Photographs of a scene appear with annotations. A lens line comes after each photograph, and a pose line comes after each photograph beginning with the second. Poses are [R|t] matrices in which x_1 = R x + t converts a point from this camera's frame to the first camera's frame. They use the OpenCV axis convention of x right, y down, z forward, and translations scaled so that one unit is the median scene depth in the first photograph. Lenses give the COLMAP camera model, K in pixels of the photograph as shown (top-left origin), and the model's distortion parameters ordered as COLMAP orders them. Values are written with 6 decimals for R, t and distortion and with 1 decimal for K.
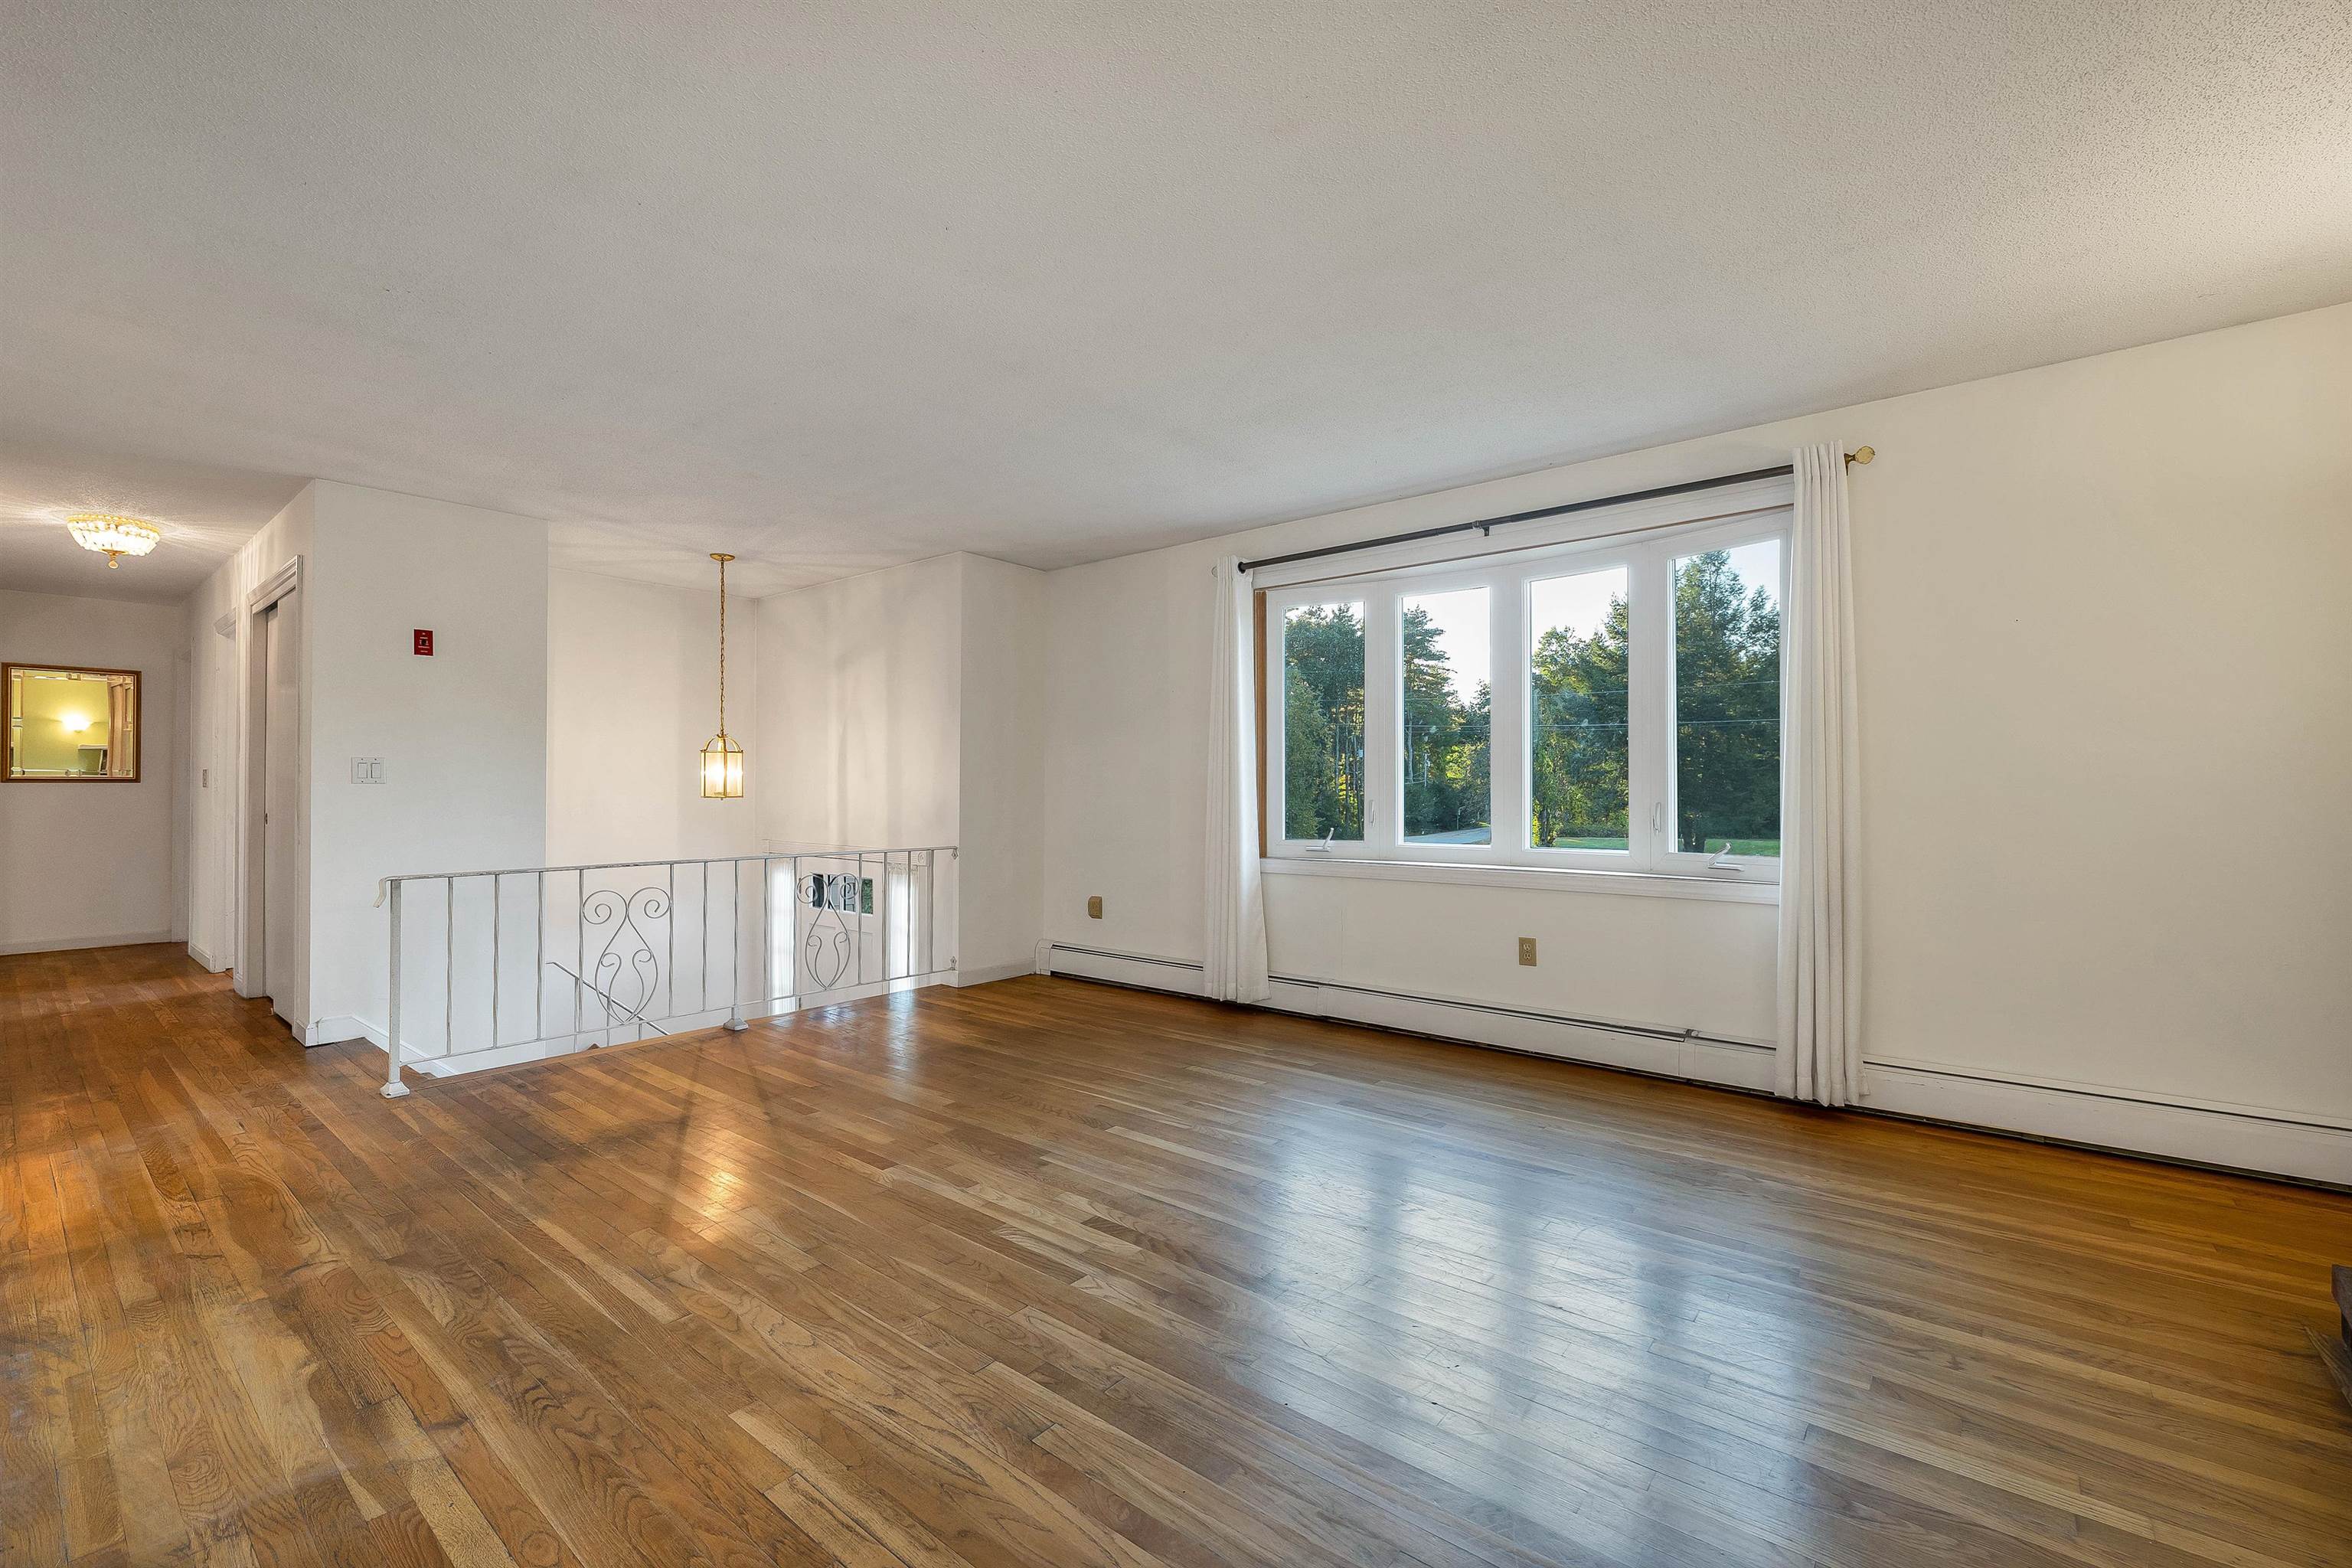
lens RADIAL K [[988.3, 0, 1175.5], [0, 988.3, 789.3], [0, 0, 1]] dist [0.002224, -0.000327]
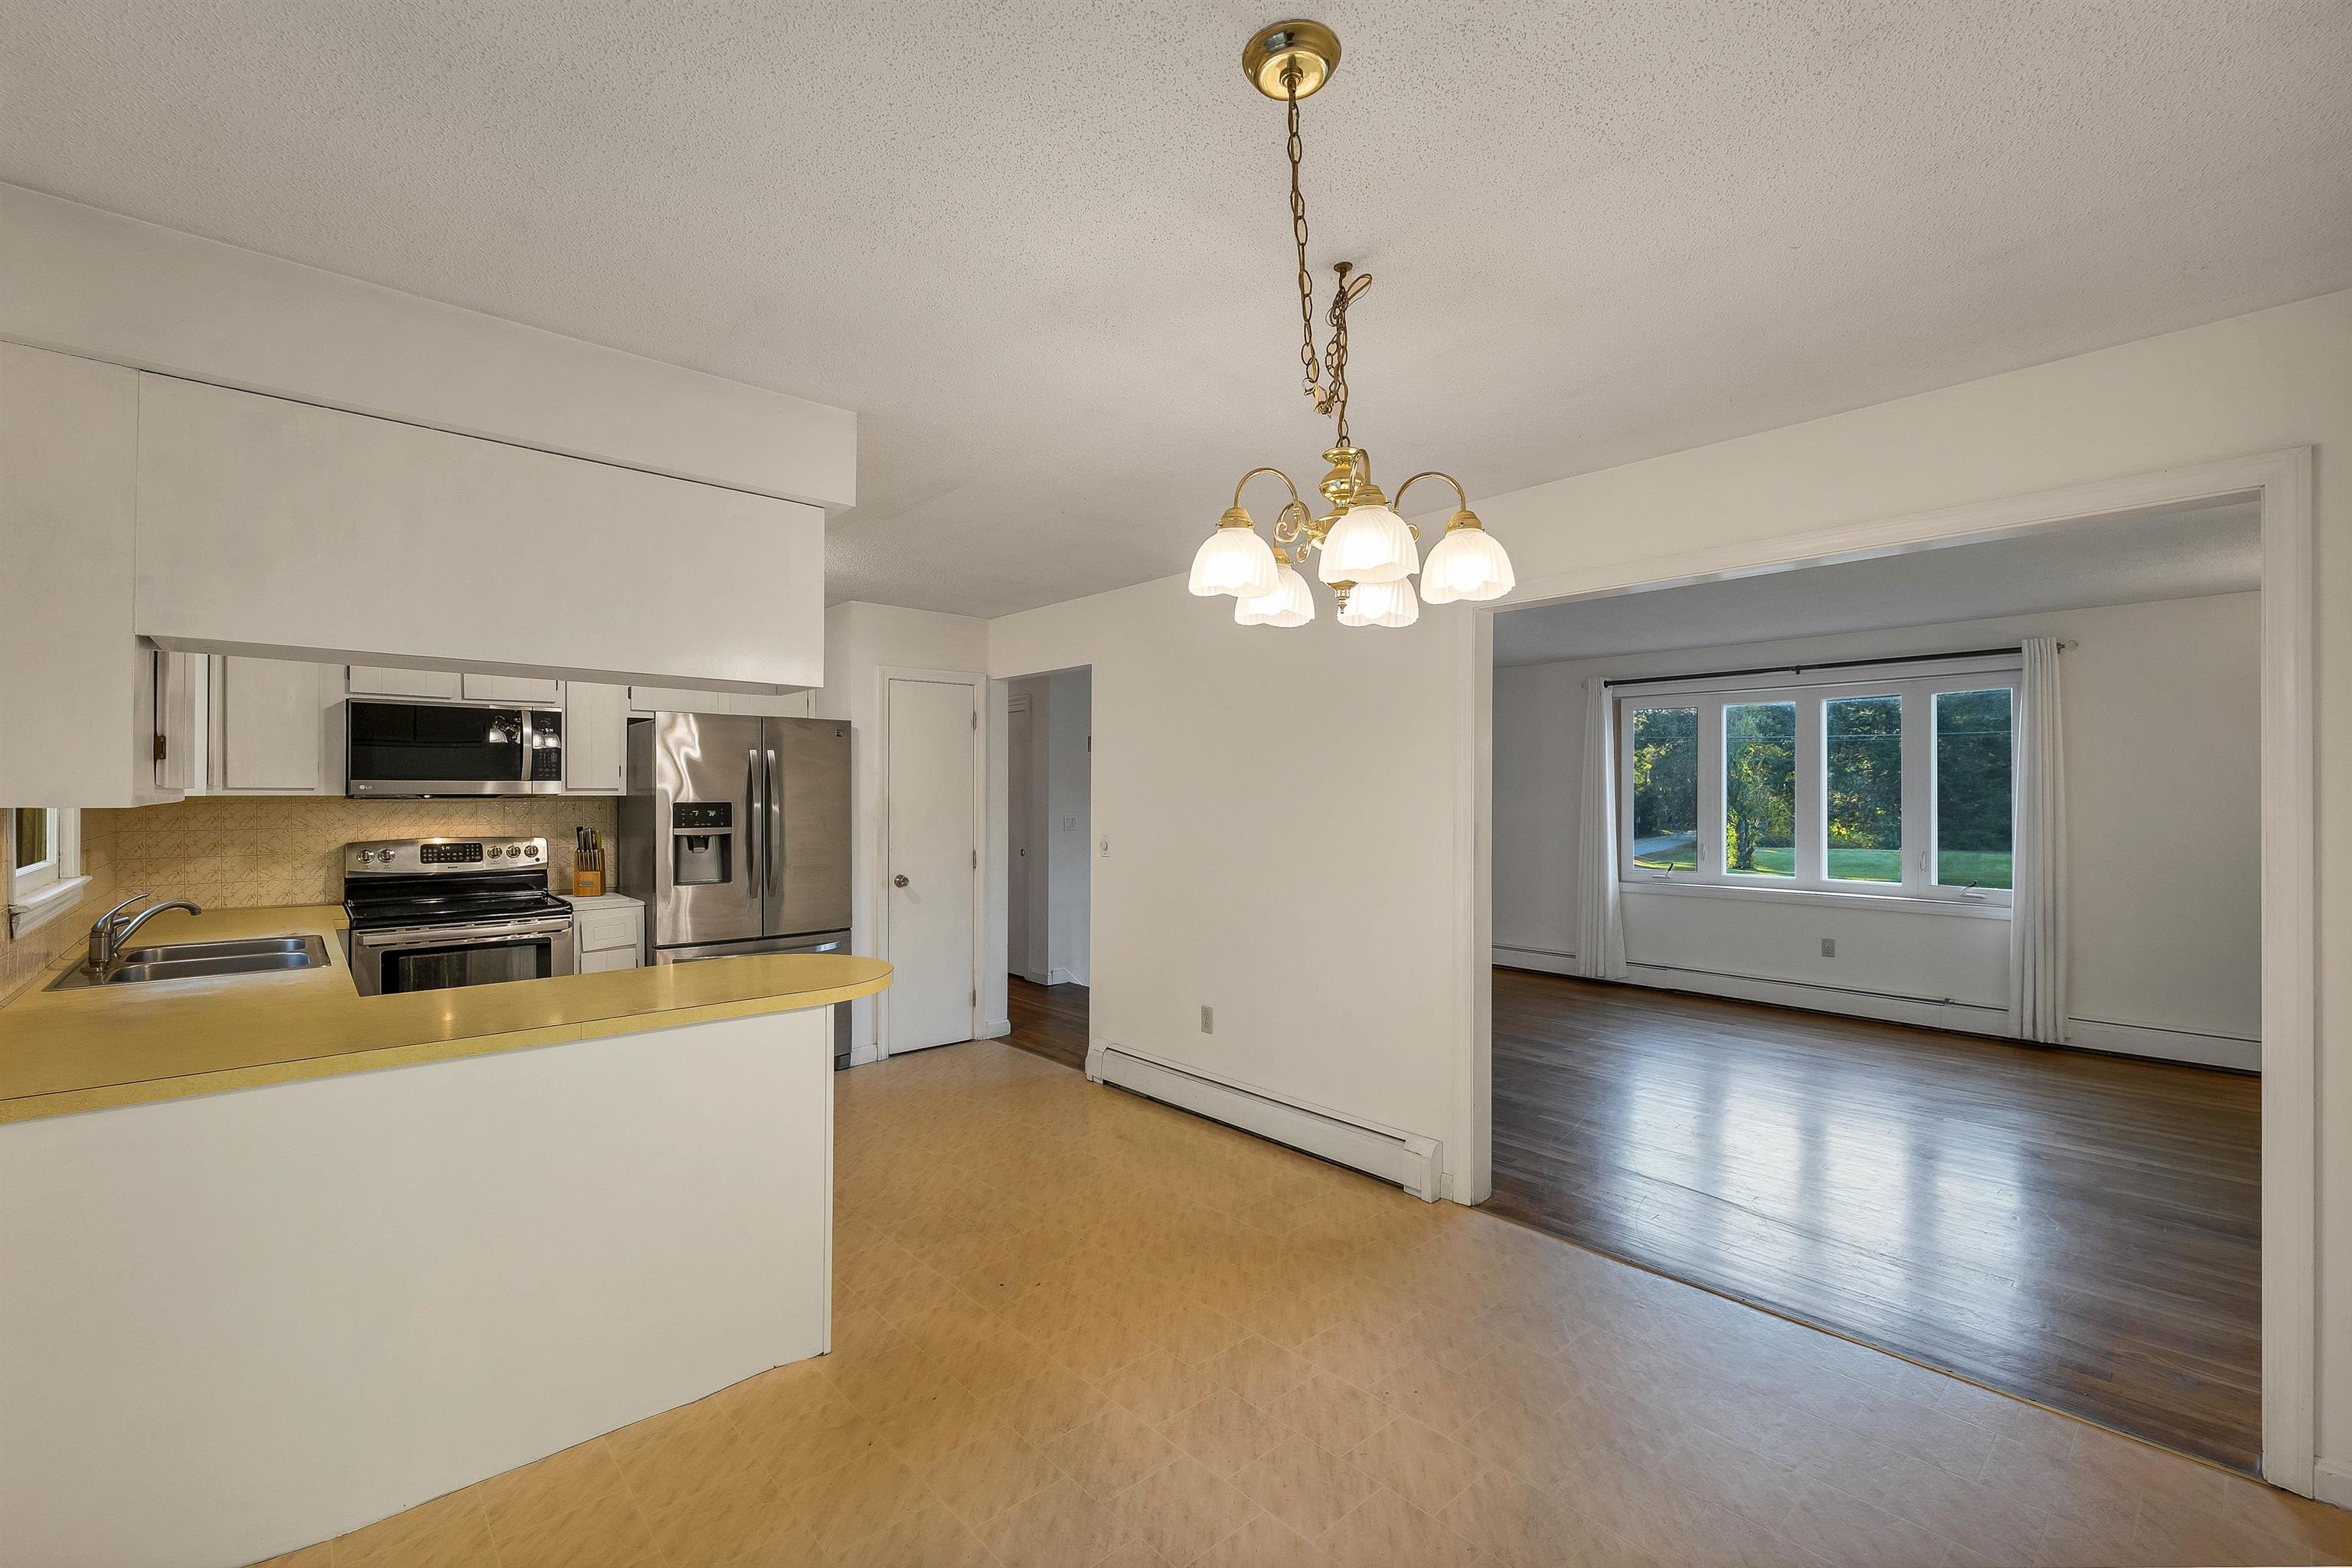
lens RADIAL K [[1011.2, 0, 1162.1], [0, 1011.2, 792.4], [0, 0, 1]] dist [-0.004152, 0.000155]
pose [[0.988260, 0.002424, -0.152765, -0.452636], [-0.002205, 0.999996, 0.001597, -0.081285], [0.152768, -0.001241, 0.988261, -0.745923]]
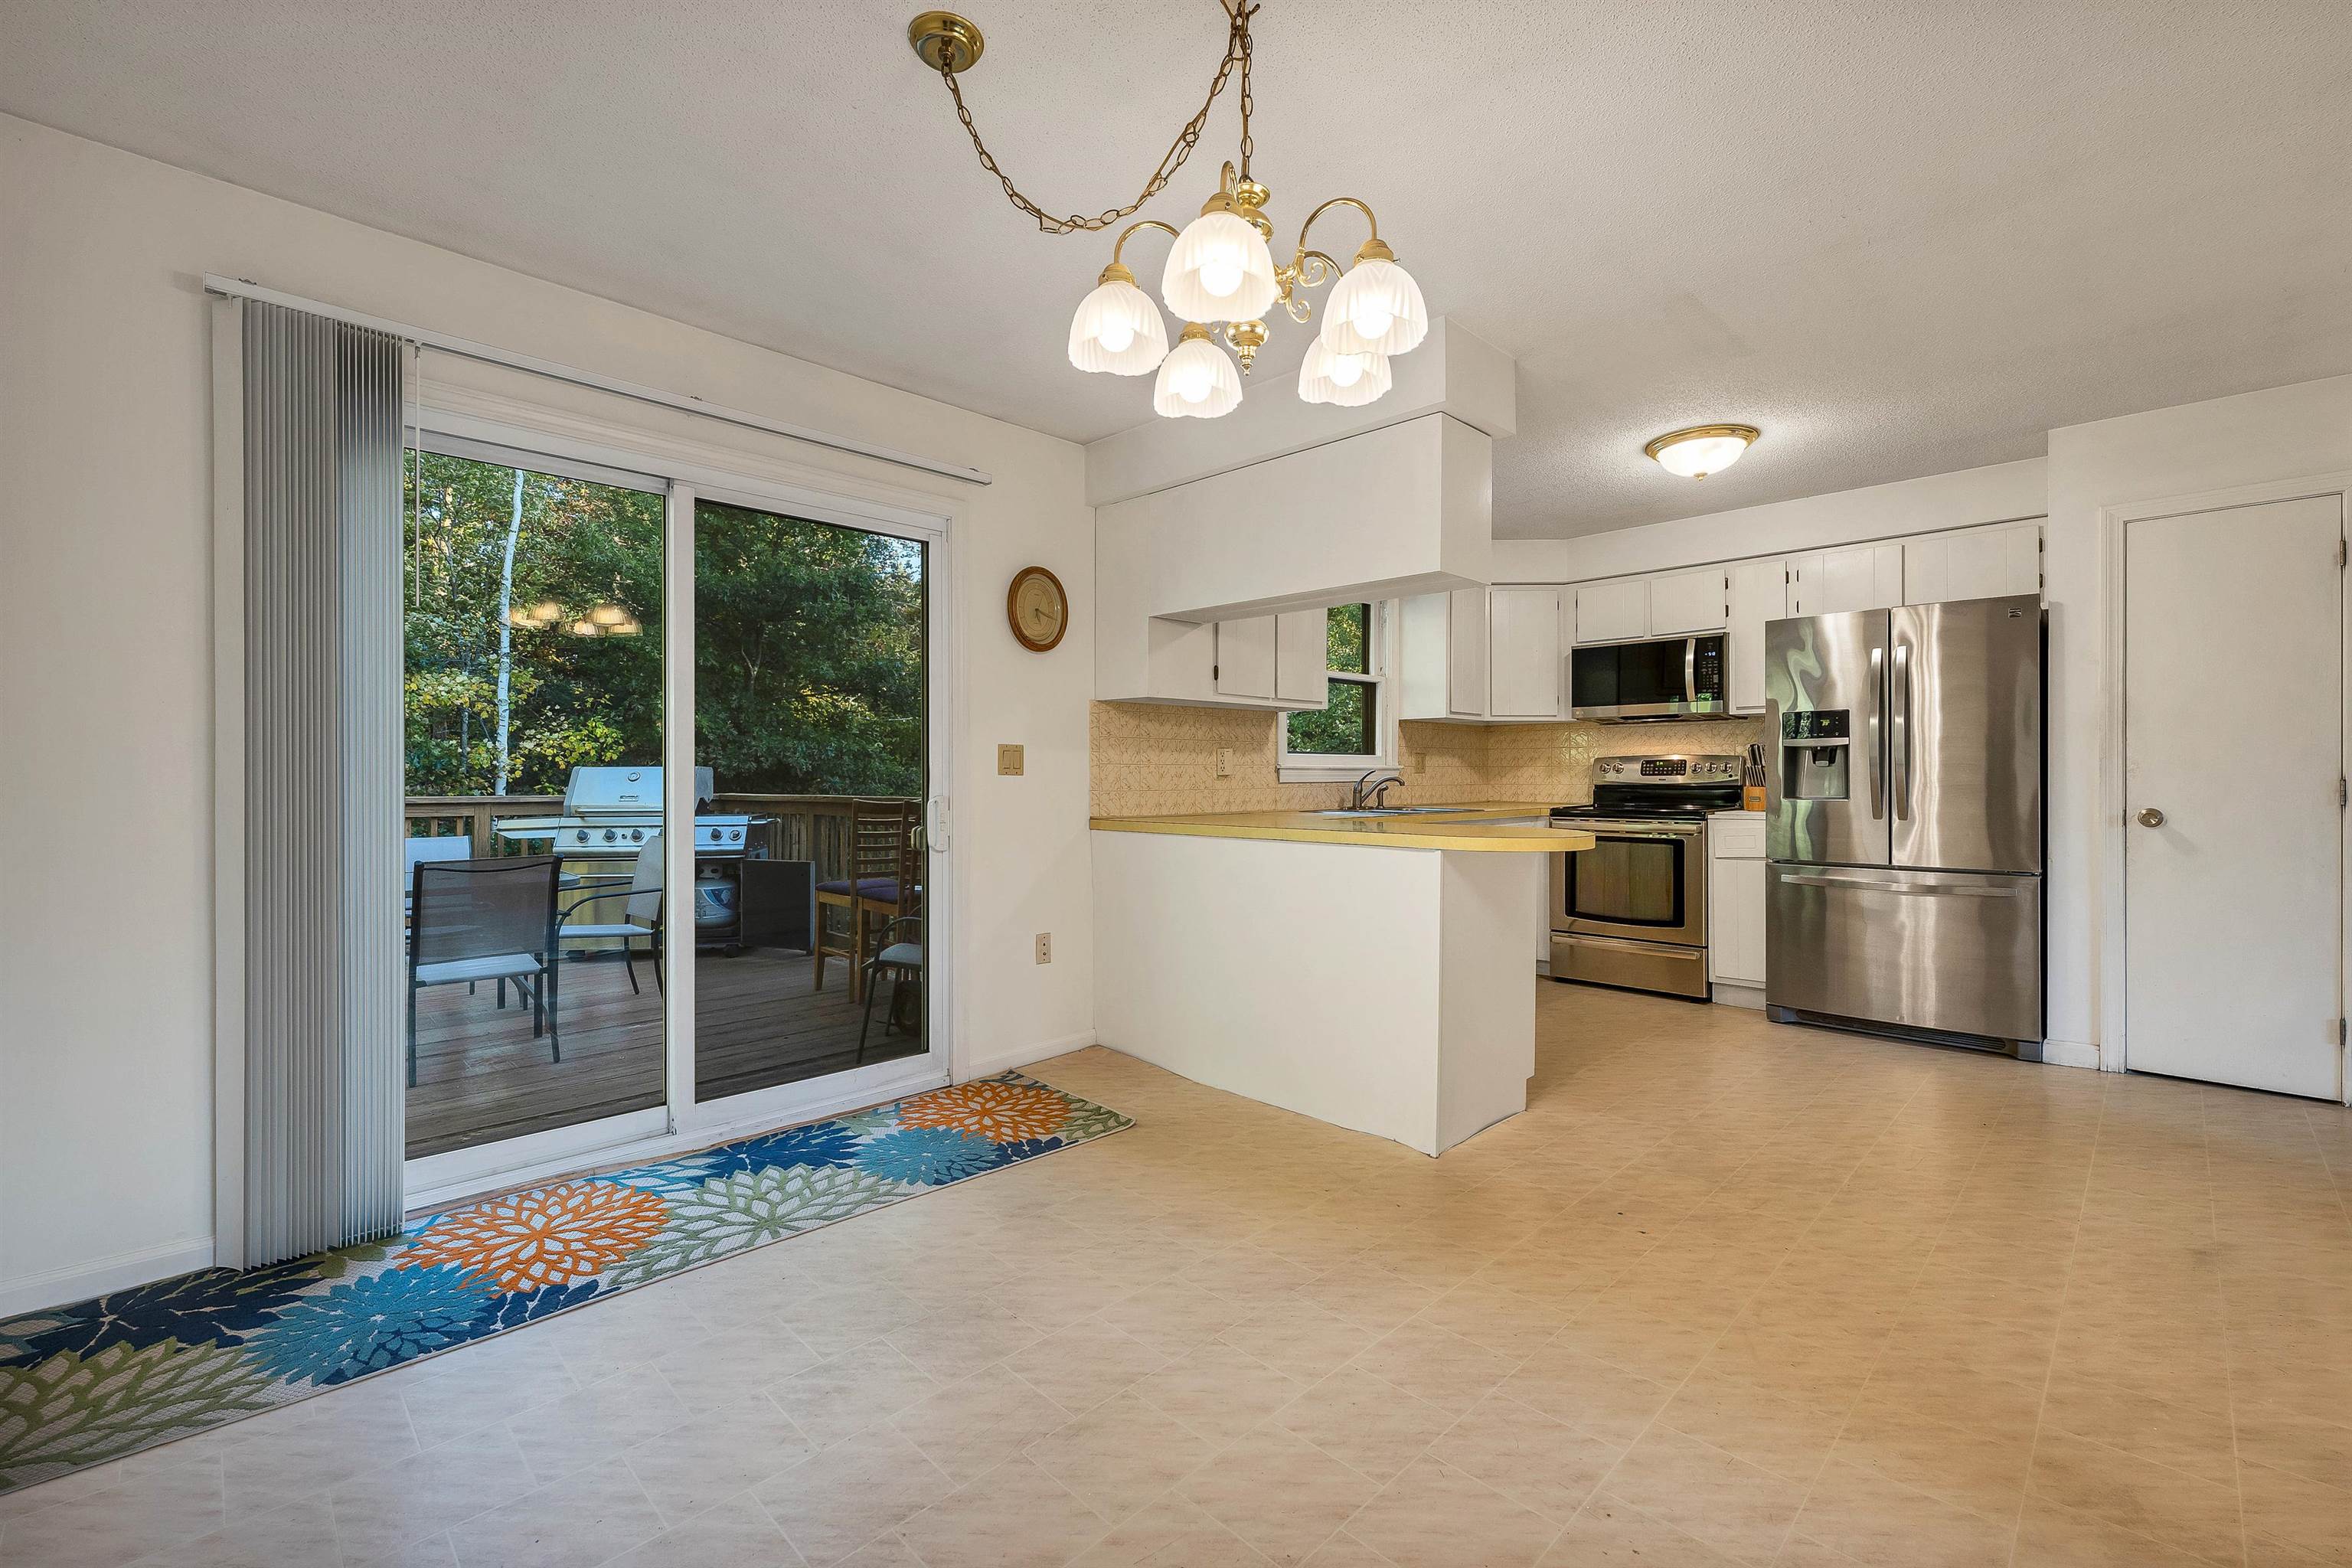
lens RADIAL K [[988.3, 0, 1186.8], [0, 988.3, 778.6], [0, 0, 1]] dist [0.002224, -0.000327]
pose [[-0.097559, 0.003335, -0.995224, -0.009302], [-0.000887, 0.999994, 0.003438, 0.005592], [0.995229, 0.001219, -0.097555, -0.226022]]
